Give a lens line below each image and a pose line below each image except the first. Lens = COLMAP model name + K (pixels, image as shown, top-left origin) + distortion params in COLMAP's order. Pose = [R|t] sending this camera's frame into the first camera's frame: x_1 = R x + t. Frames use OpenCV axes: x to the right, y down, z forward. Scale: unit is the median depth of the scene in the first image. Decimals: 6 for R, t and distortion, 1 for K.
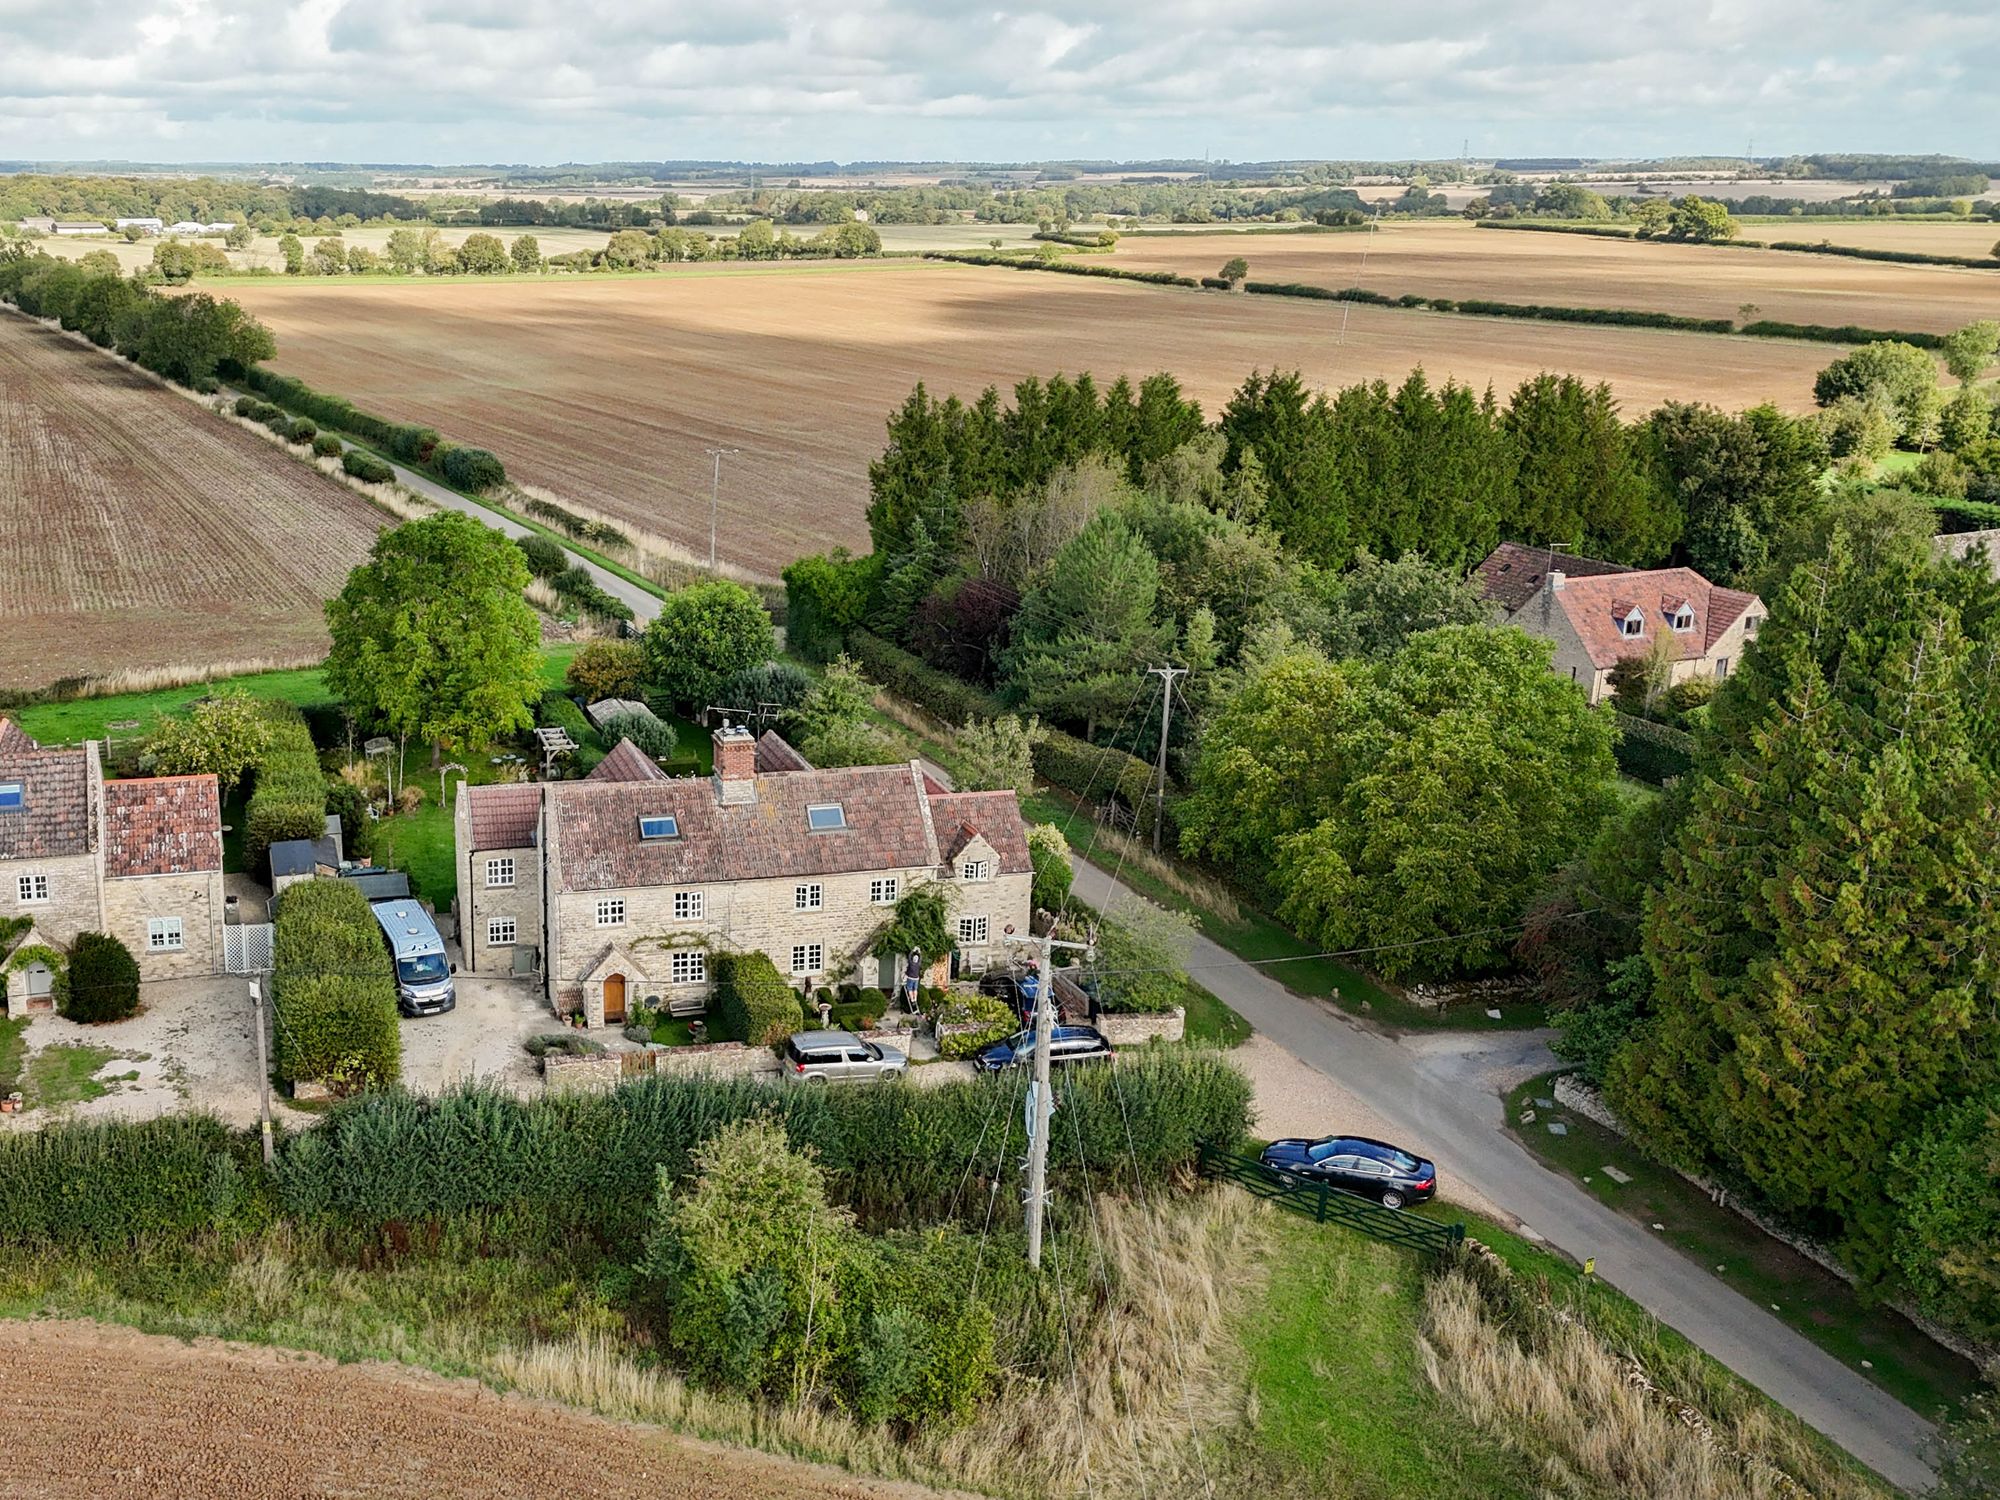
lens RADIAL K [[1936.8, 0, 659.2], [0, 1936.8, 740.4], [0, 0, 1]] dist [0.145260, -0.281230]
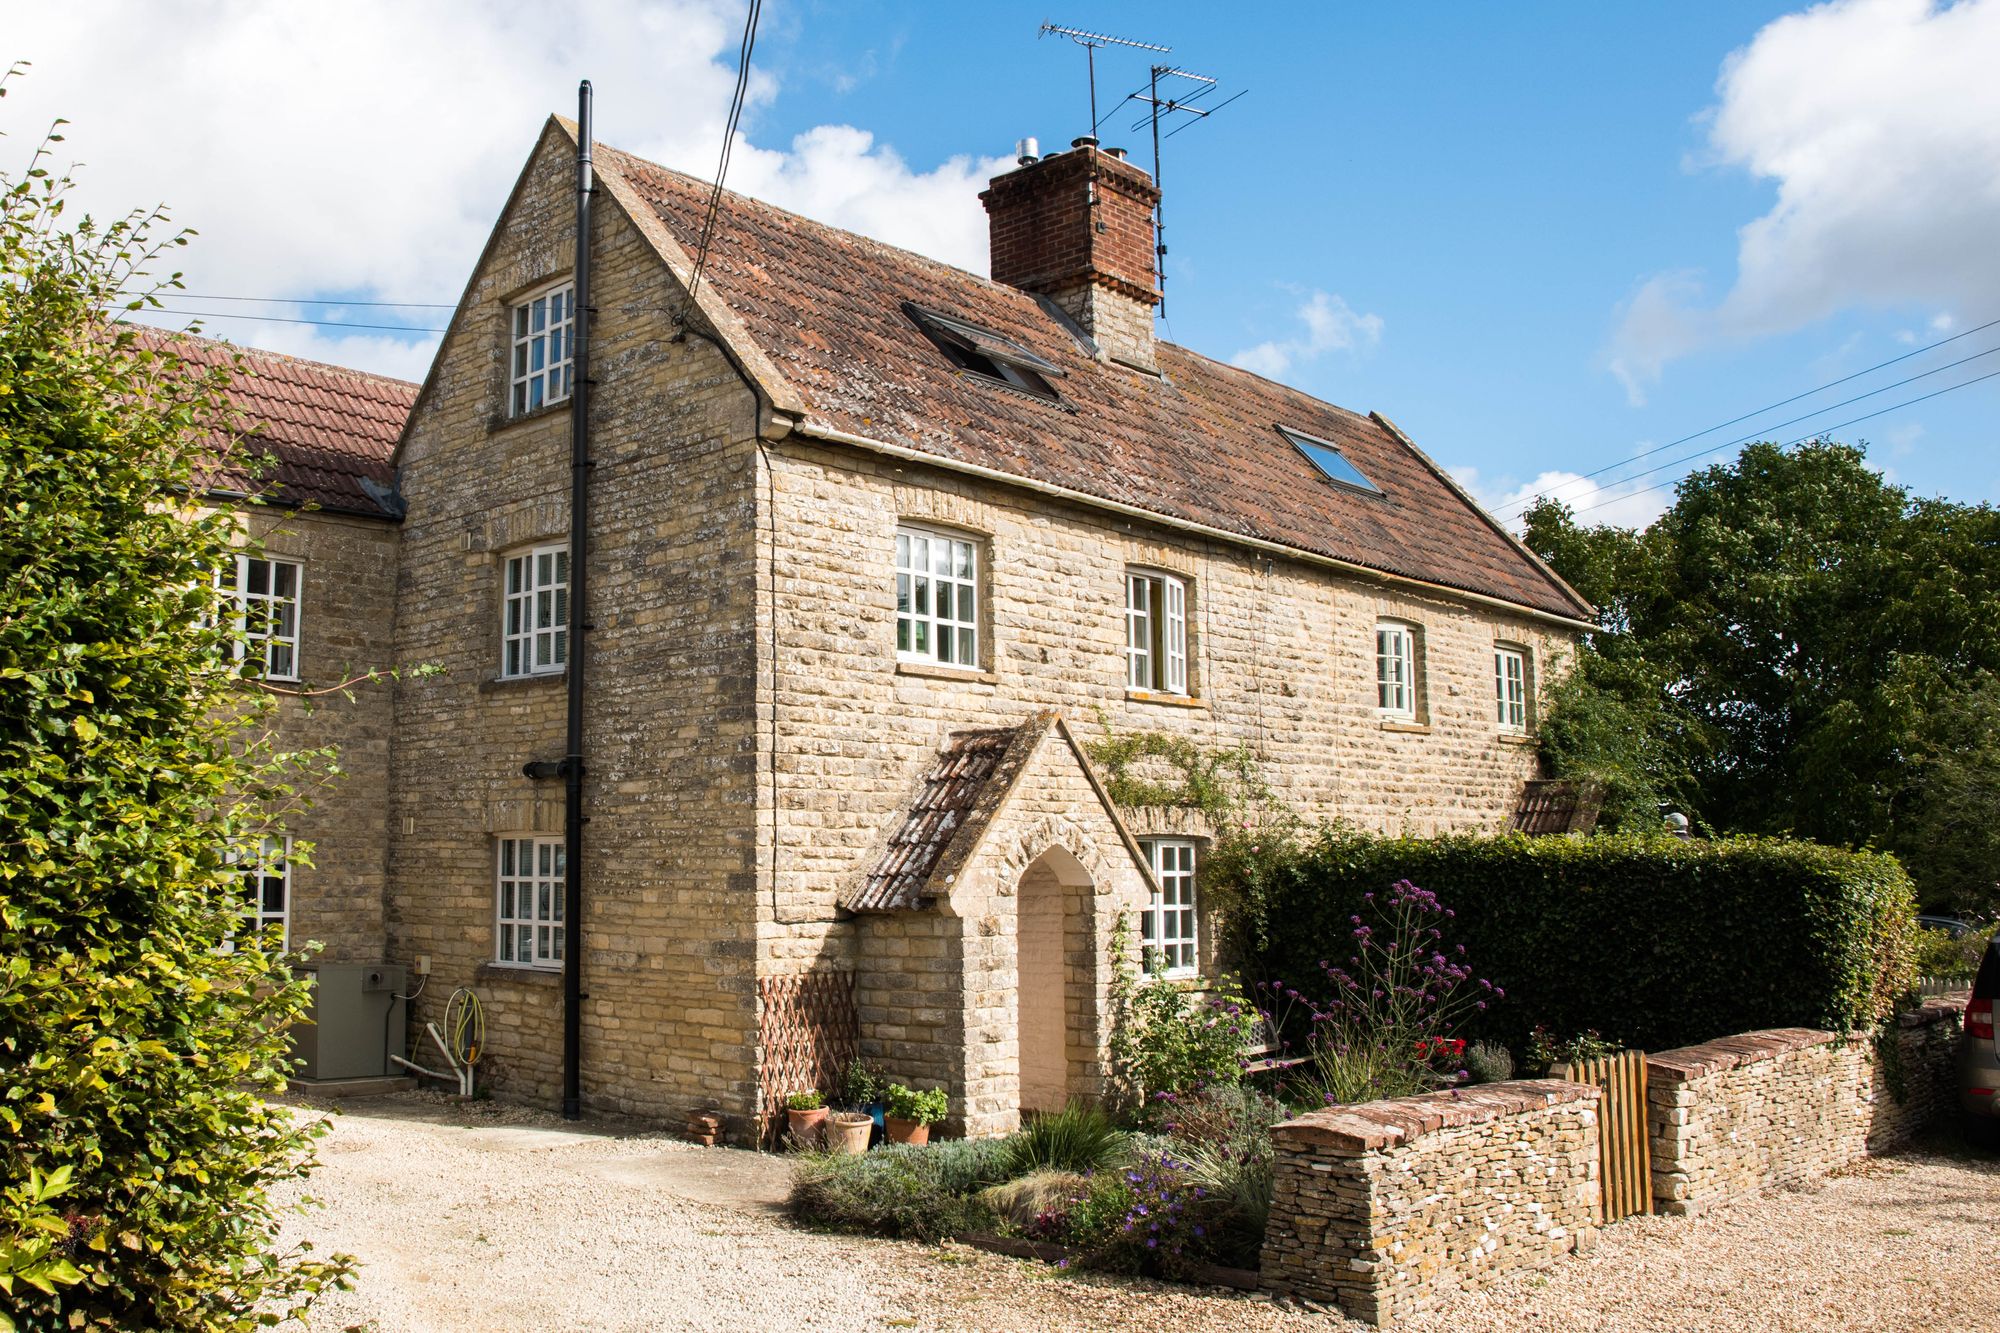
lens RADIAL K [[1774.7, 0, 766.8], [0, 1774.7, 663.1], [0, 0, 1]] dist [-0.085451, -0.005669]
pose [[0.855181, 0.062366, 0.514564, -0.138262], [0.140173, 0.927919, -0.345425, 0.155745], [-0.499017, 0.367529, 0.784796, 0.833995]]
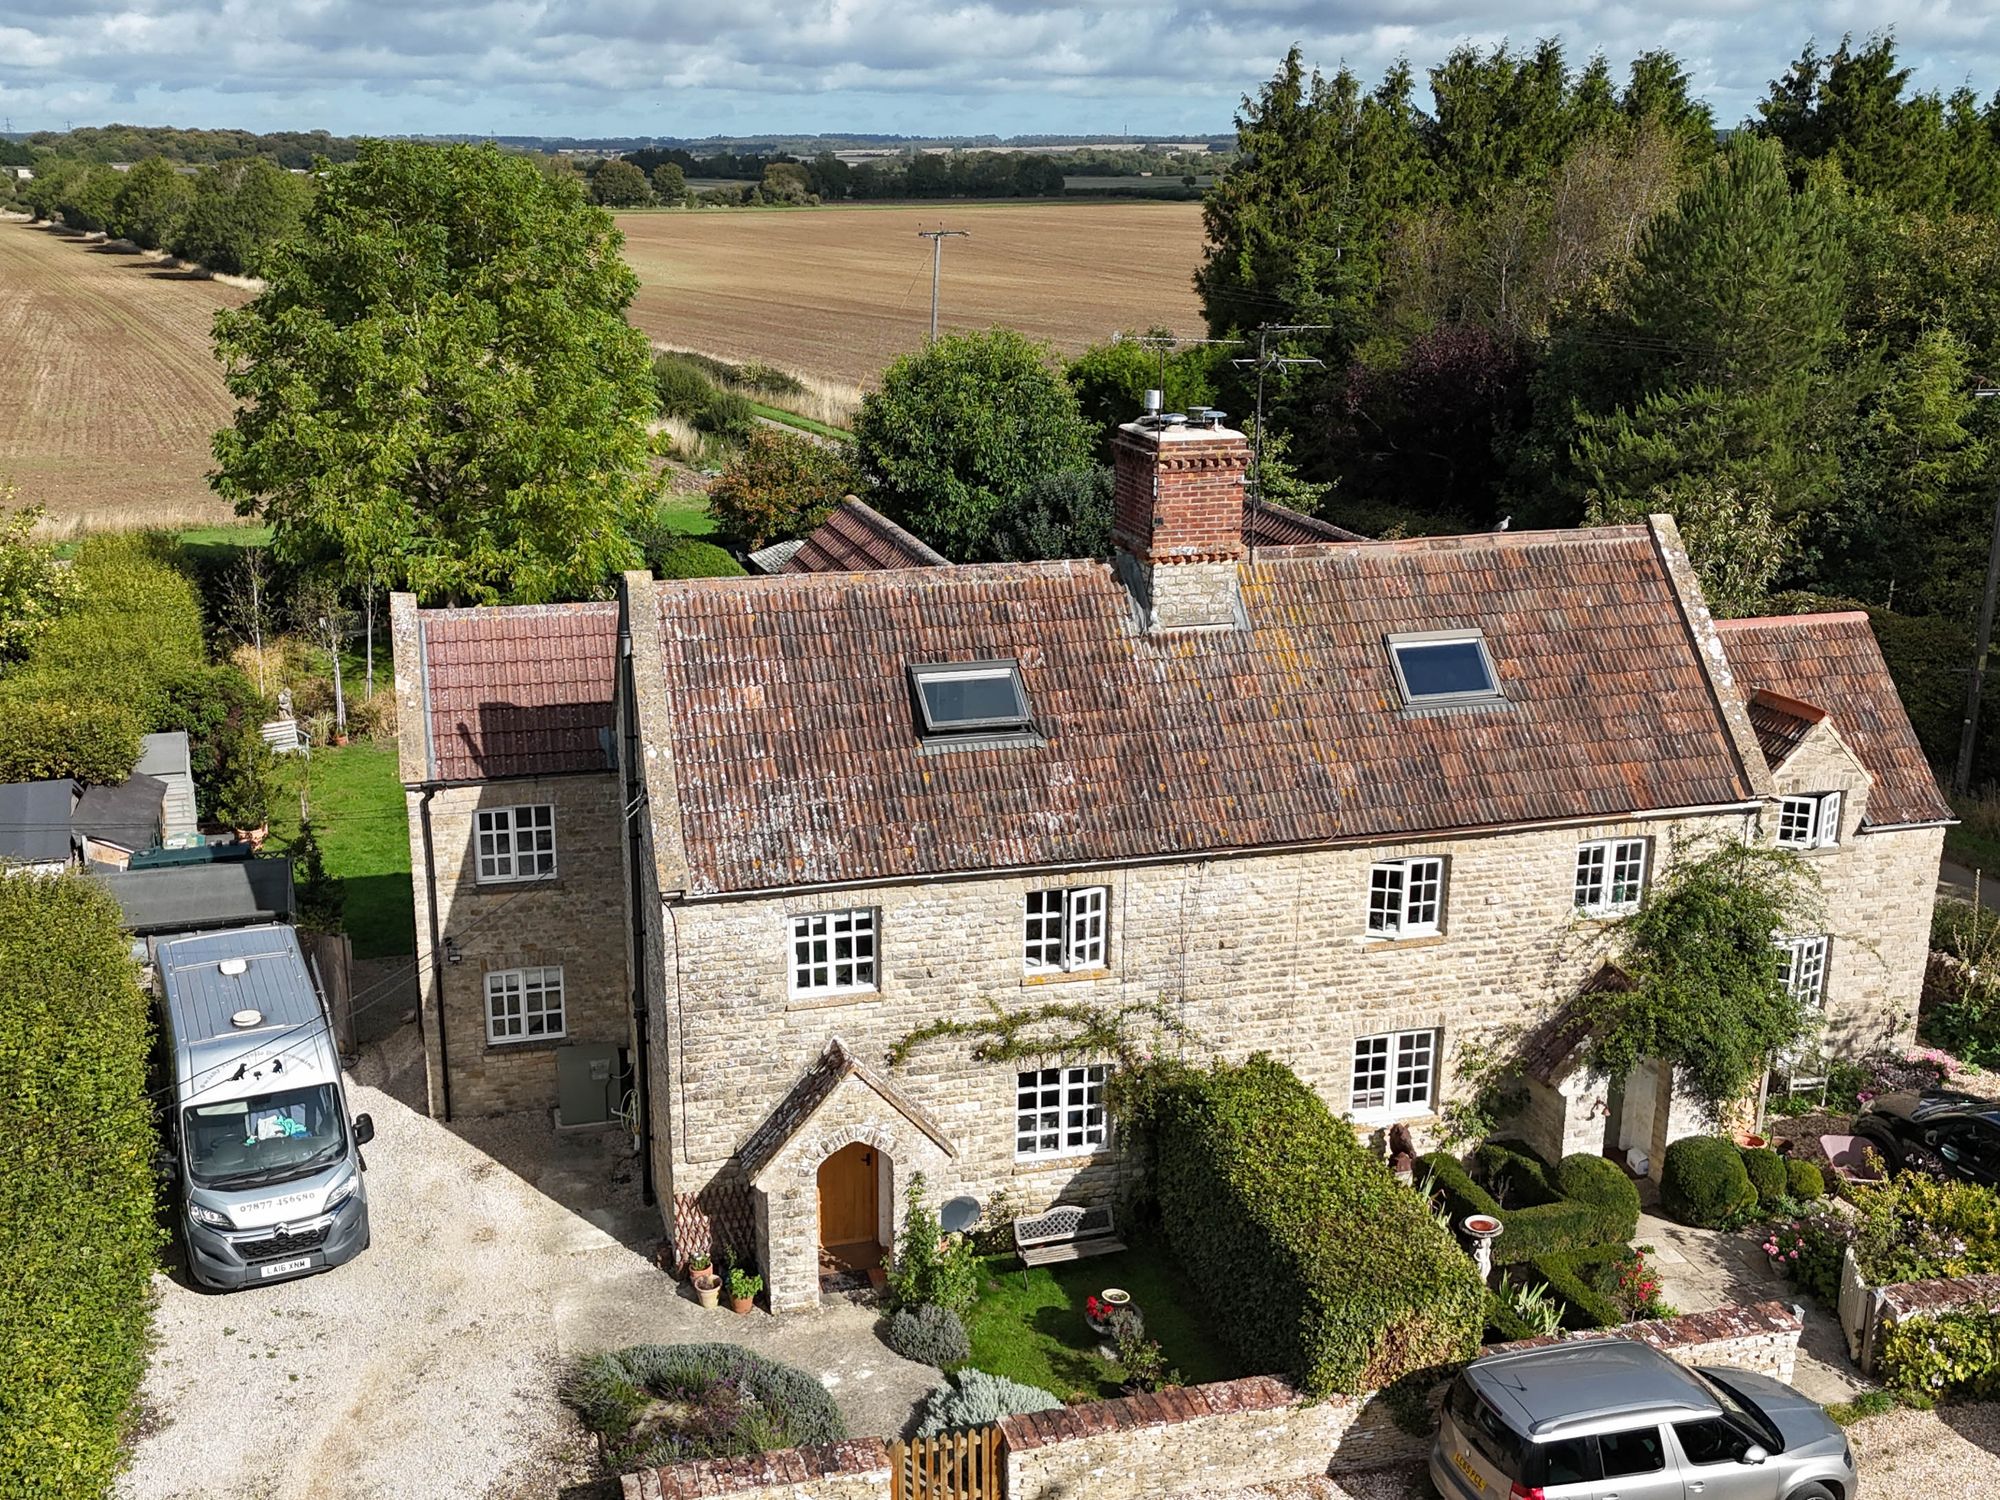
lens RADIAL K [[2034.6, 0, 923.1], [0, 2034.6, 754.6], [0, 0, 1]] dist [0.110395, -0.173707]
pose [[0.998699, -0.014142, 0.048993, -0.025707], [0.013808, 0.999879, 0.007133, 0.051193], [-0.049088, -0.006447, 0.998774, 0.636629]]
